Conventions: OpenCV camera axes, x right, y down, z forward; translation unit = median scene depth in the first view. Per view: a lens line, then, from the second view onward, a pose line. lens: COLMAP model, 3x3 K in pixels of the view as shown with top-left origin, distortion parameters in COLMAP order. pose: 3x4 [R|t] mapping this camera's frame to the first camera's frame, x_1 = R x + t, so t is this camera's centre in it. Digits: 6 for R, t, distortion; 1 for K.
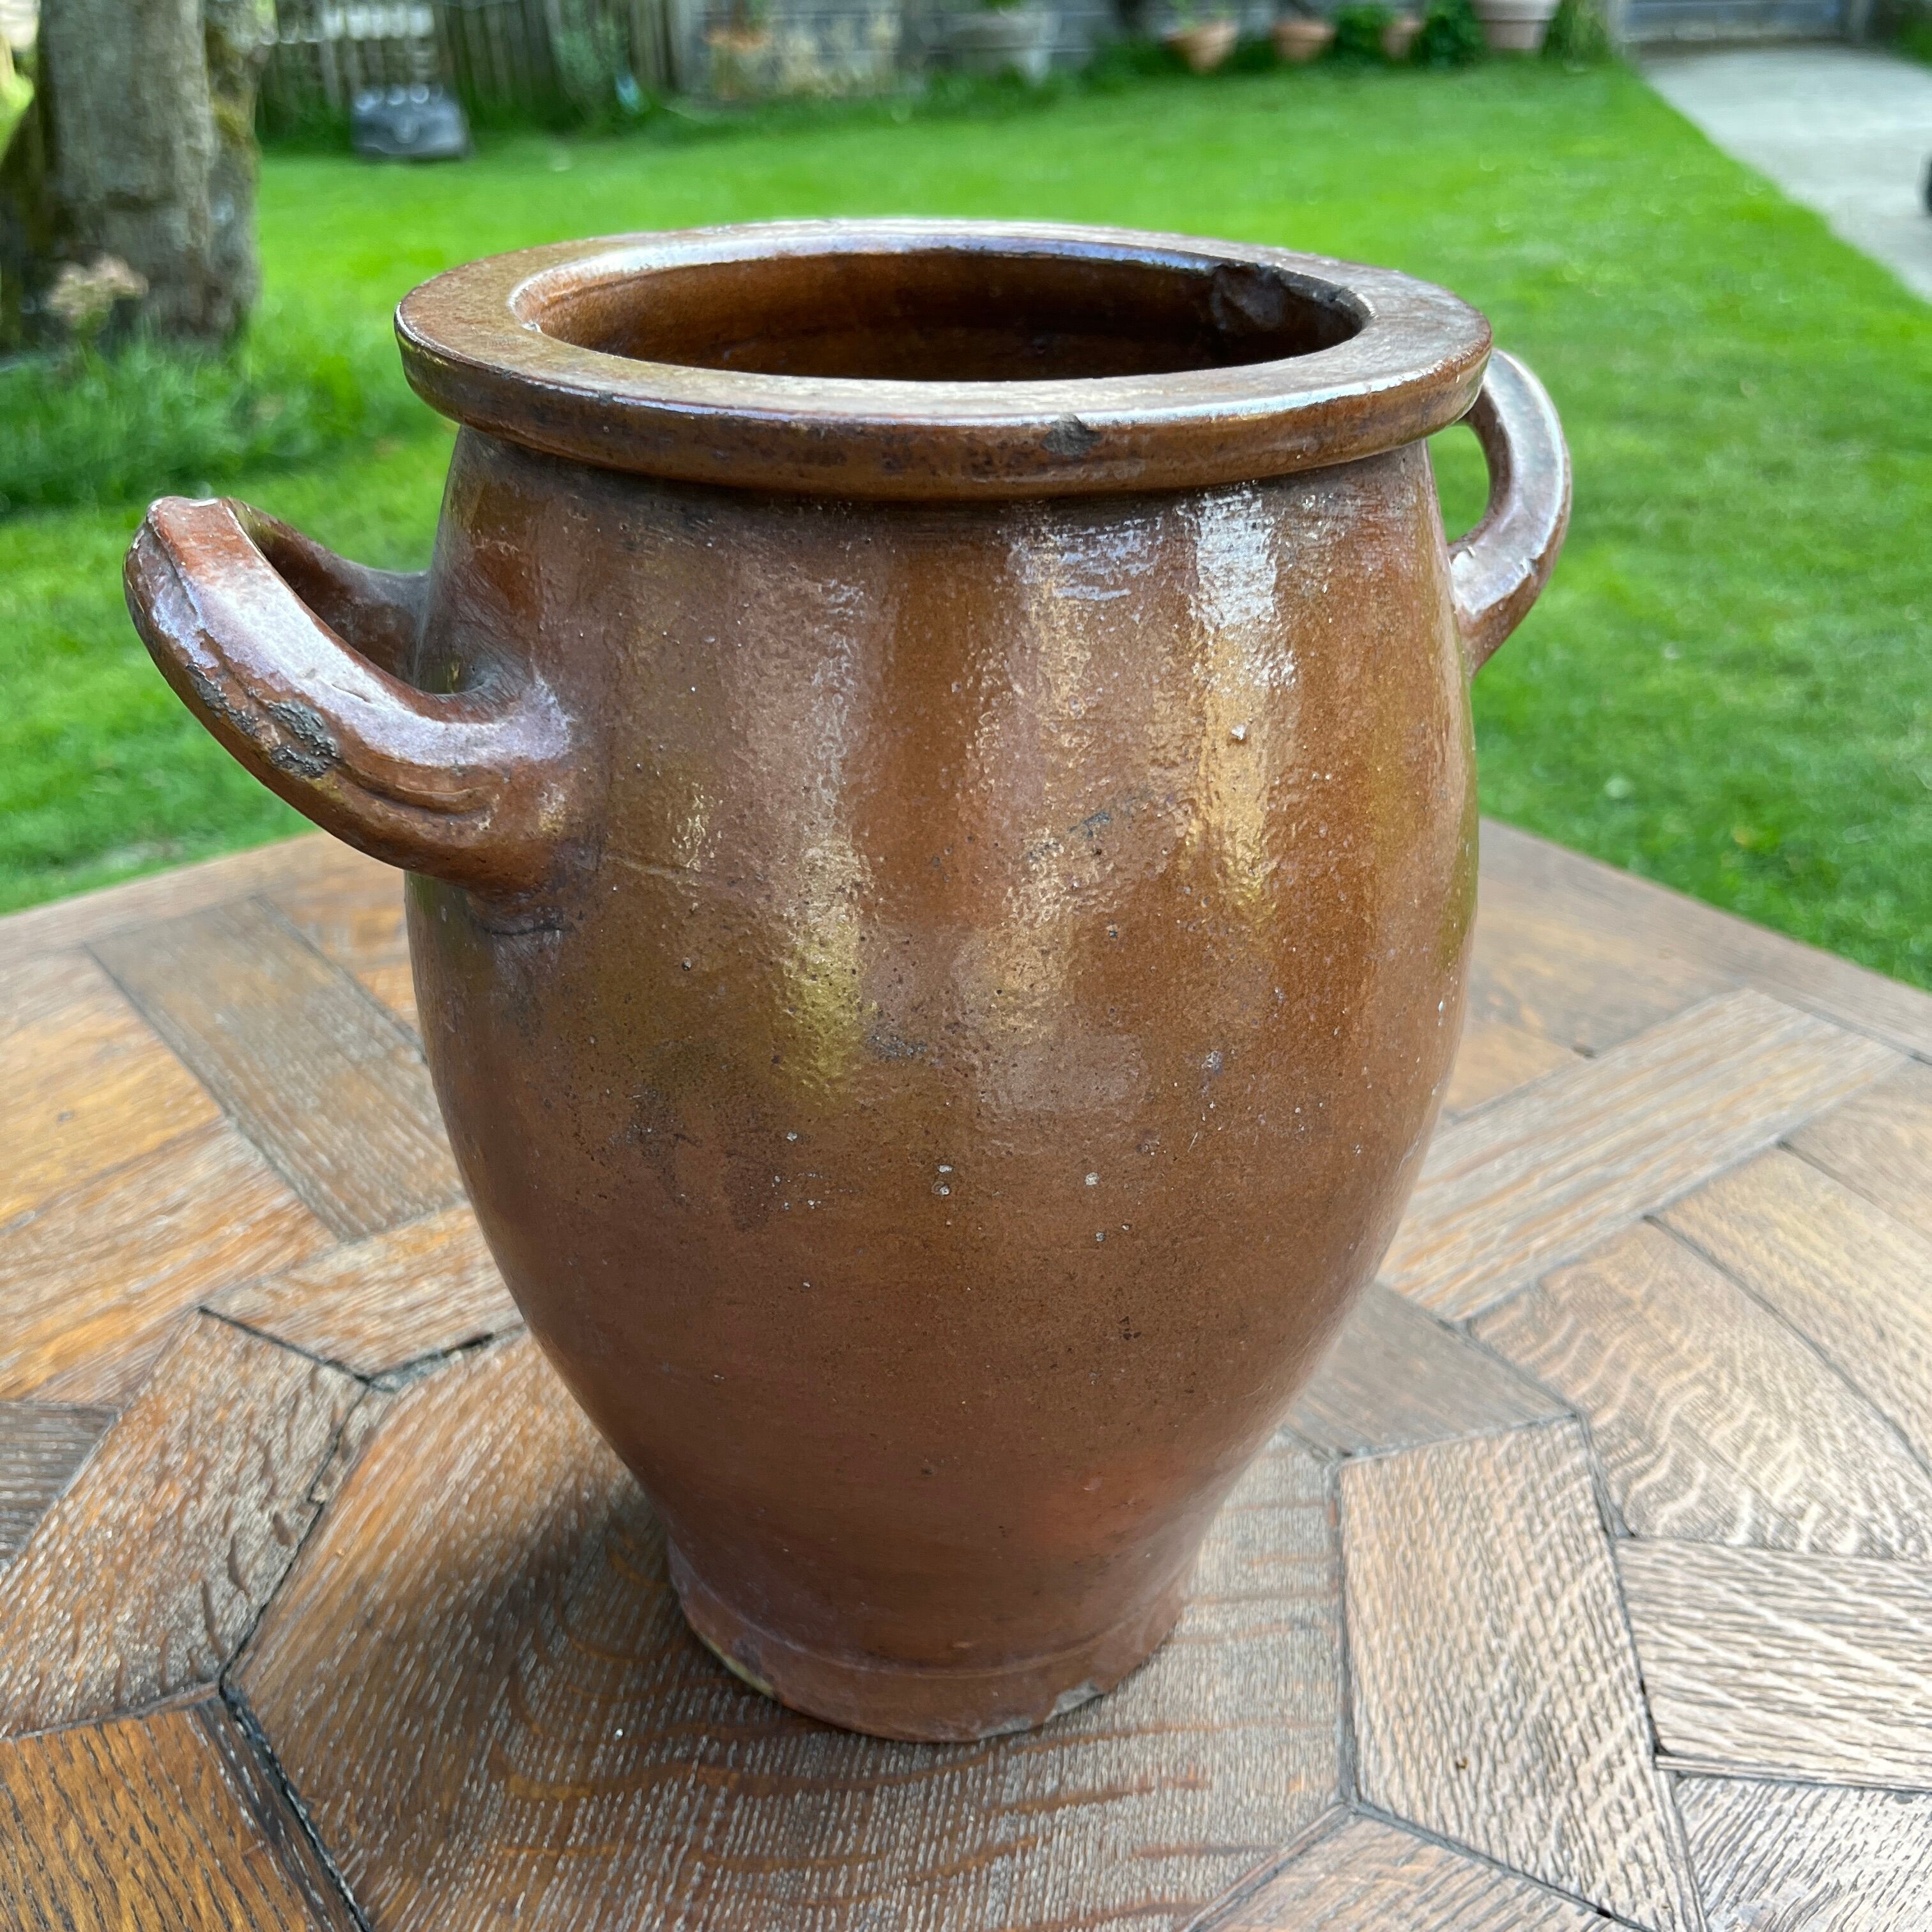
lens RADIAL K [[1998.6, 0, 957.6], [0, 1998.6, 1030.8], [0, 0, 1]] dist [0.004431, 0.000000]
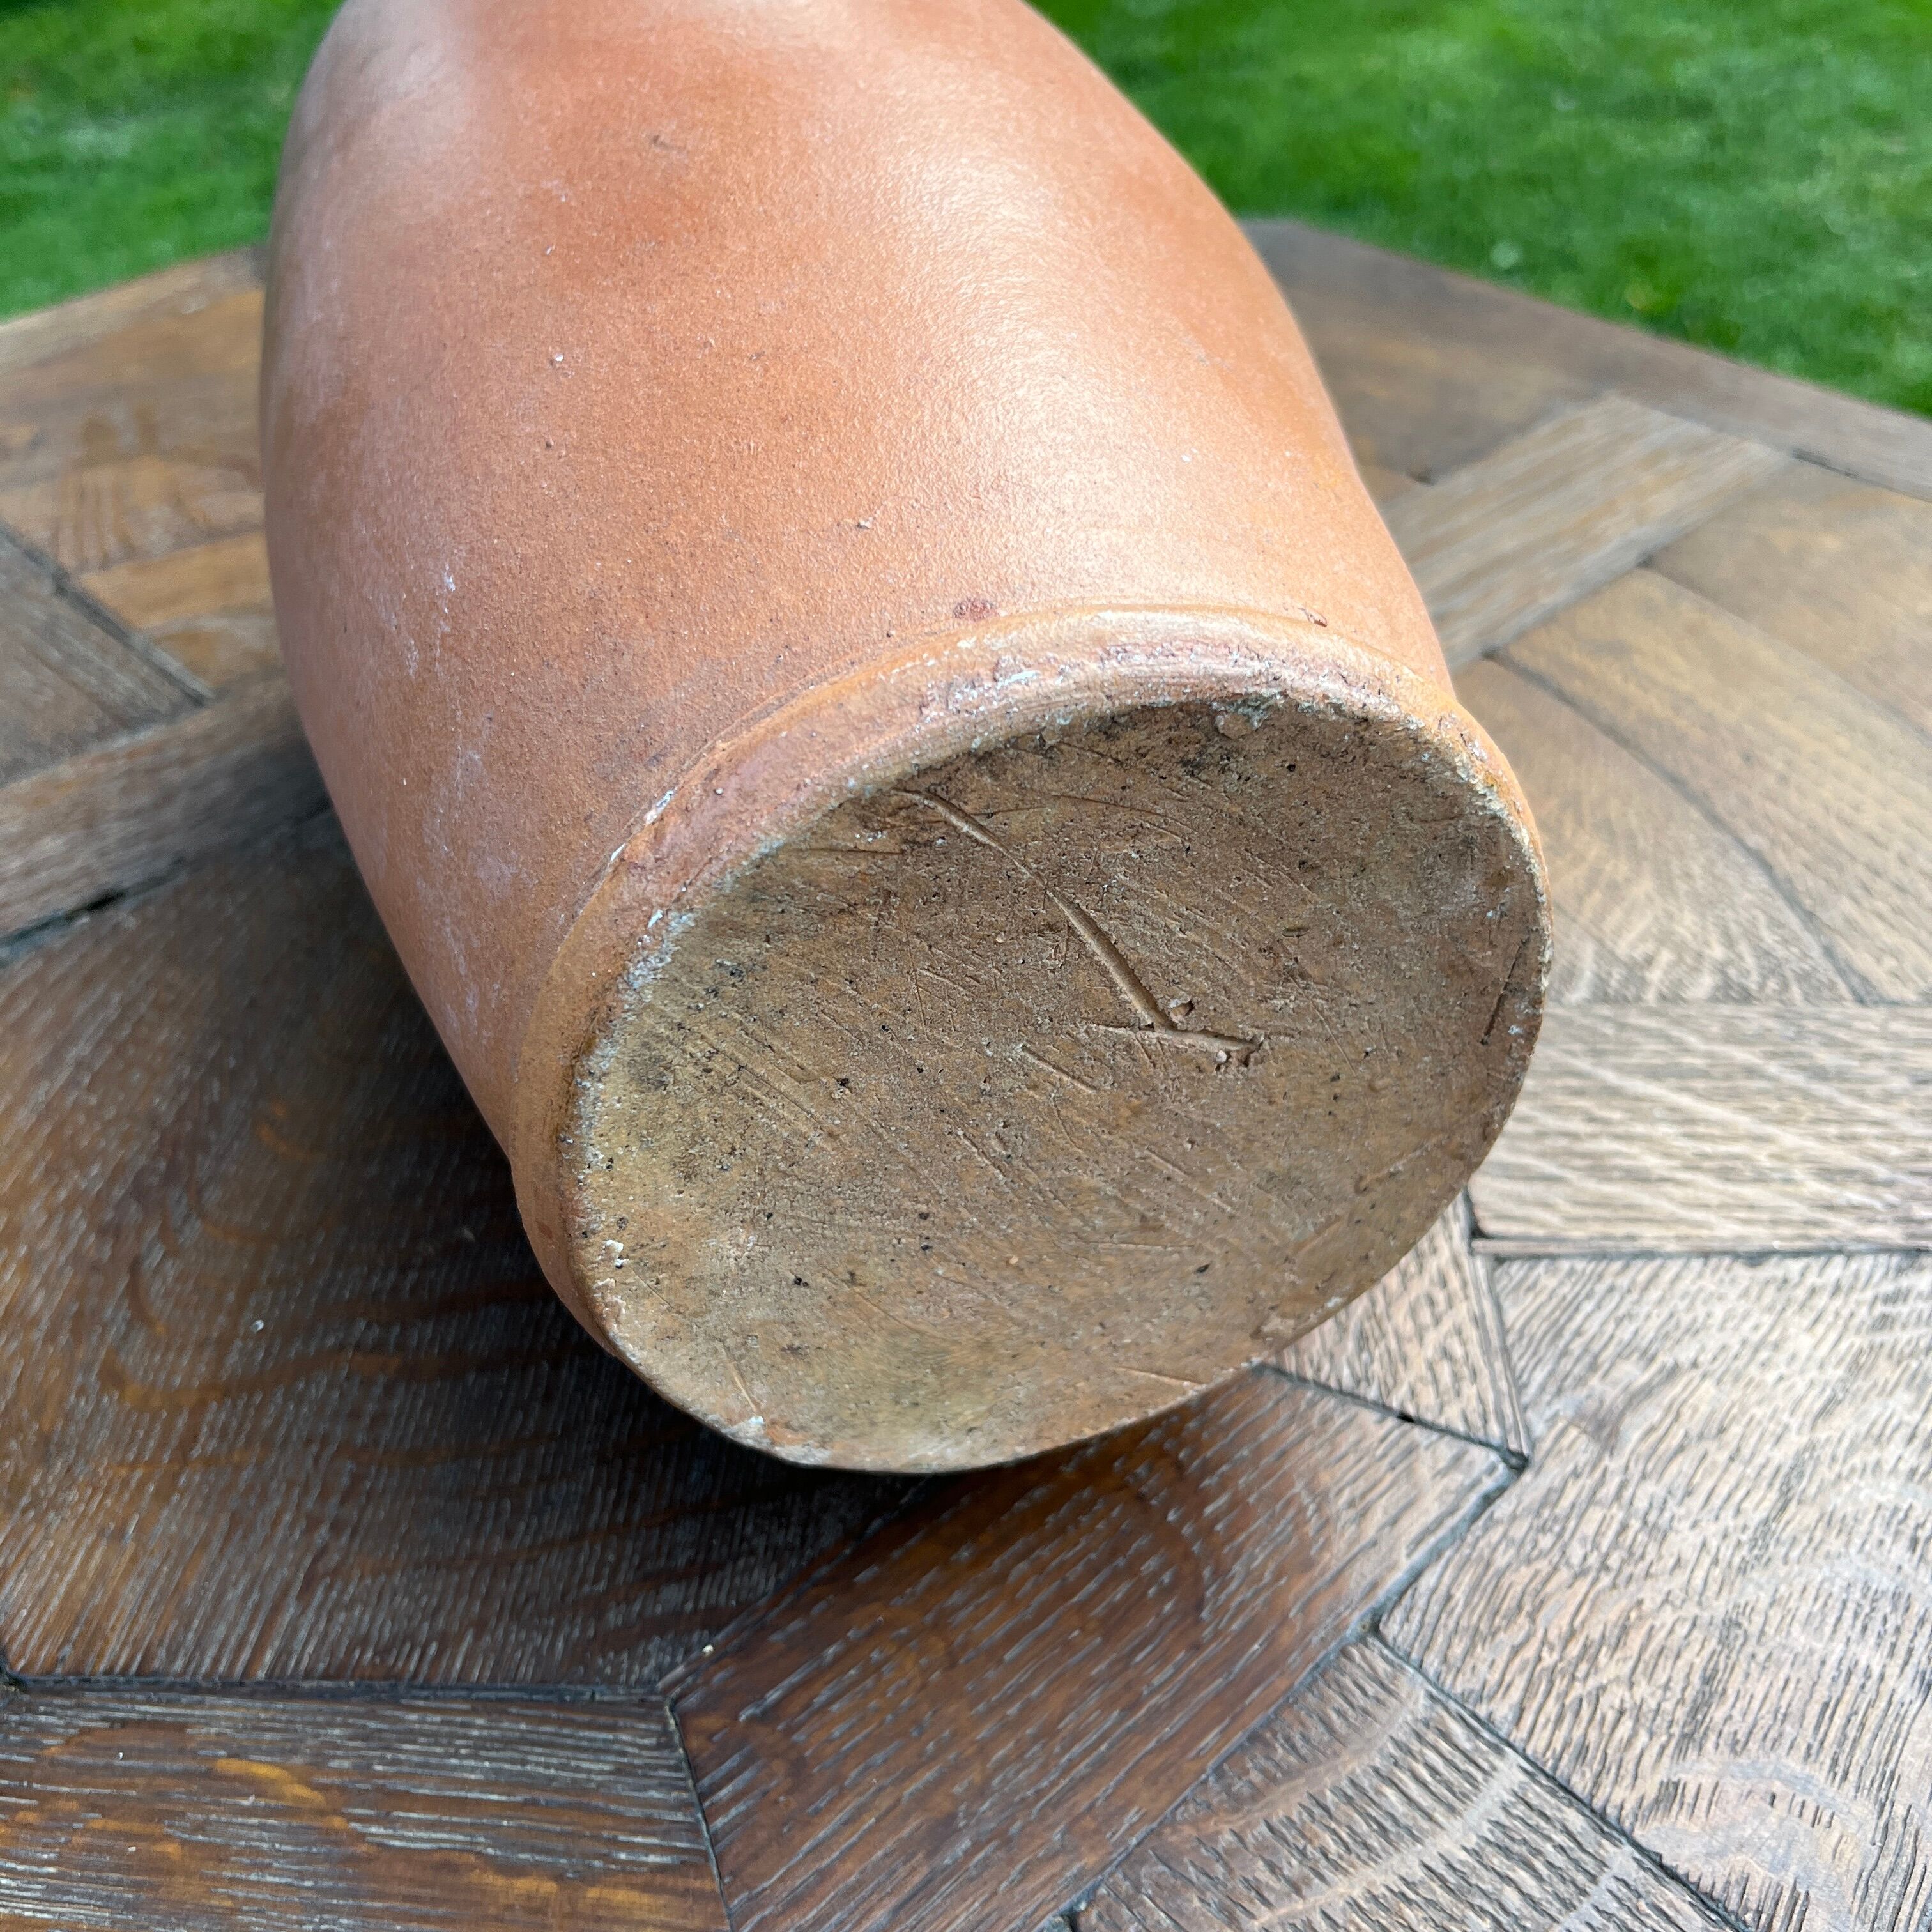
lens RADIAL K [[1998.6, 0, 981.4], [0, 1998.6, 1042.4], [0, 0, 1]] dist [0.004431, 0.000000]
pose [[0.995566, -0.085618, 0.038964, 0.083234], [0.075330, 0.973730, 0.214885, 0.057982], [-0.056339, -0.210997, 0.975862, 0.140589]]
